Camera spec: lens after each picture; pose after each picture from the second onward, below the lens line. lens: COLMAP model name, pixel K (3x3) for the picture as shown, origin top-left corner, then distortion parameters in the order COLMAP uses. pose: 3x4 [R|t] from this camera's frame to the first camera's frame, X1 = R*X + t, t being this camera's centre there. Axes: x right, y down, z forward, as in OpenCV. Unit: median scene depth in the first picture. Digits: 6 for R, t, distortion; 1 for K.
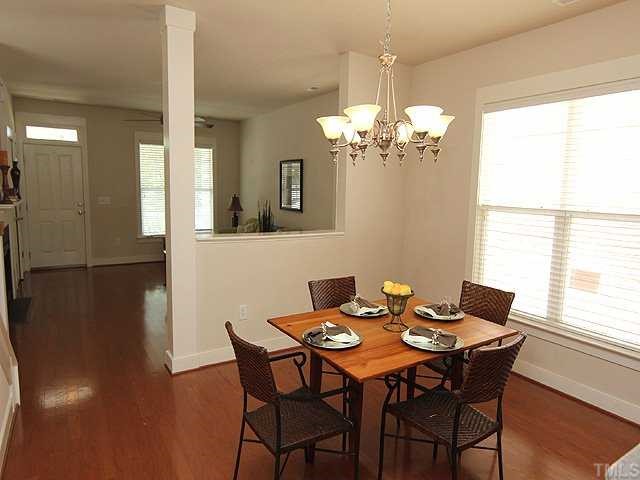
lens RADIAL K [[410.5, 0, 319.9], [0, 410.5, 235.2], [0, 0, 1]] dist [-0.024811, 0.006576]
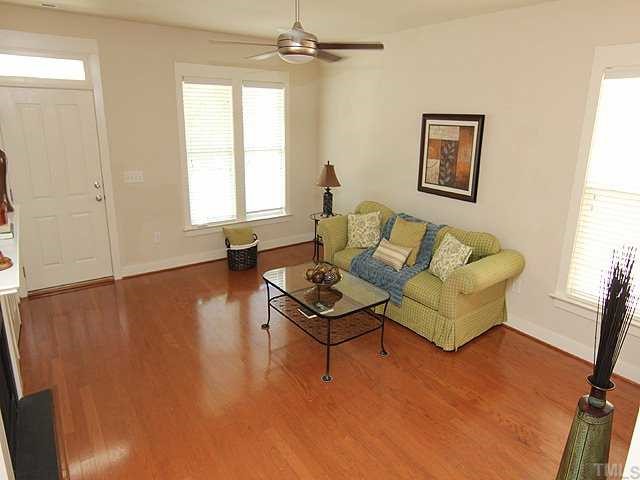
lens RADIAL K [[410.5, 0, 318.8], [0, 410.5, 225.1], [0, 0, 1]] dist [-0.024811, 0.006576]
pose [[0.998576, -0.017859, 0.050262, -0.315515], [0.010113, 0.988582, 0.150343, -0.118160], [-0.052373, -0.149620, 0.987355, 0.401080]]
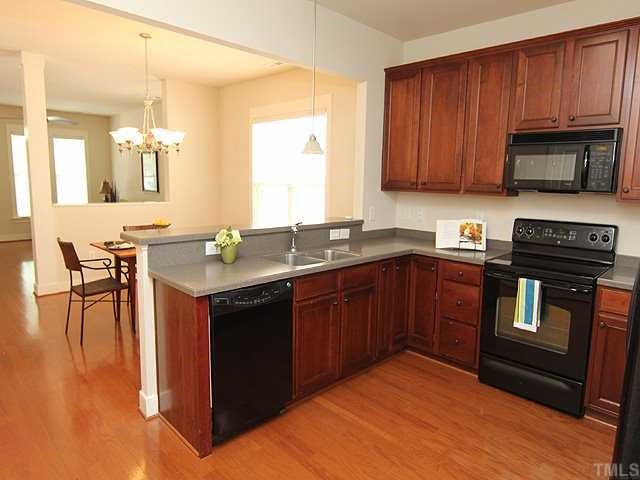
lens RADIAL K [[410.5, 0, 321.0], [0, 410.5, 237.5], [0, 0, 1]] dist [-0.024811, 0.006576]
pose [[0.976056, -0.025646, 0.216003, 0.170928], [0.019307, 0.999320, 0.031406, 0.051842], [-0.216662, -0.026483, 0.975887, -0.343907]]
